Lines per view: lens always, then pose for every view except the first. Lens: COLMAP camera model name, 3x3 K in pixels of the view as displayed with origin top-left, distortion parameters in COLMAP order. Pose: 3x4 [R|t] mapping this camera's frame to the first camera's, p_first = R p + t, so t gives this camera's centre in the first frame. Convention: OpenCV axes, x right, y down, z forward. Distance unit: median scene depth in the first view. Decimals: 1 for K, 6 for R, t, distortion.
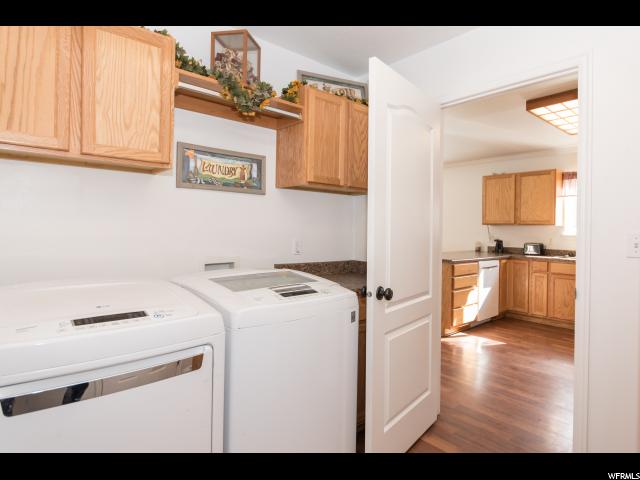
lens RADIAL K [[369.2, 0, 336.4], [0, 369.2, 230.0], [0, 0, 1]] dist [0.003407, 0.000130]
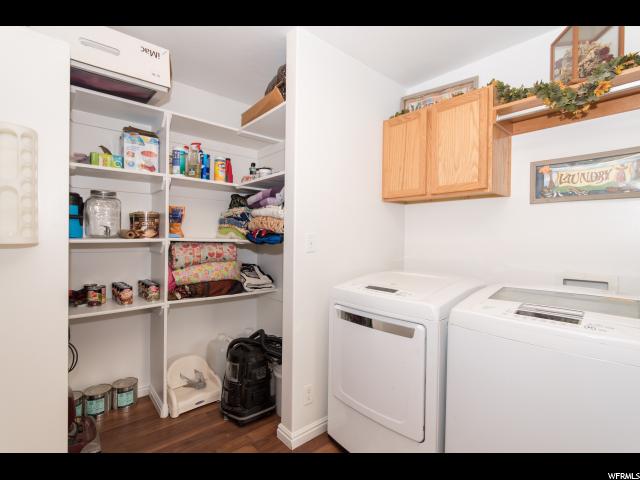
lens RADIAL K [[310.9, 0, 321.6], [0, 310.9, 239.2], [0, 0, 1]] dist [-0.002436, -0.000137]
pose [[-0.021217, -0.011909, -0.999704, 0.489705], [-0.017559, 0.999779, -0.011537, 0.009475], [0.999621, 0.017309, -0.021421, 0.396417]]
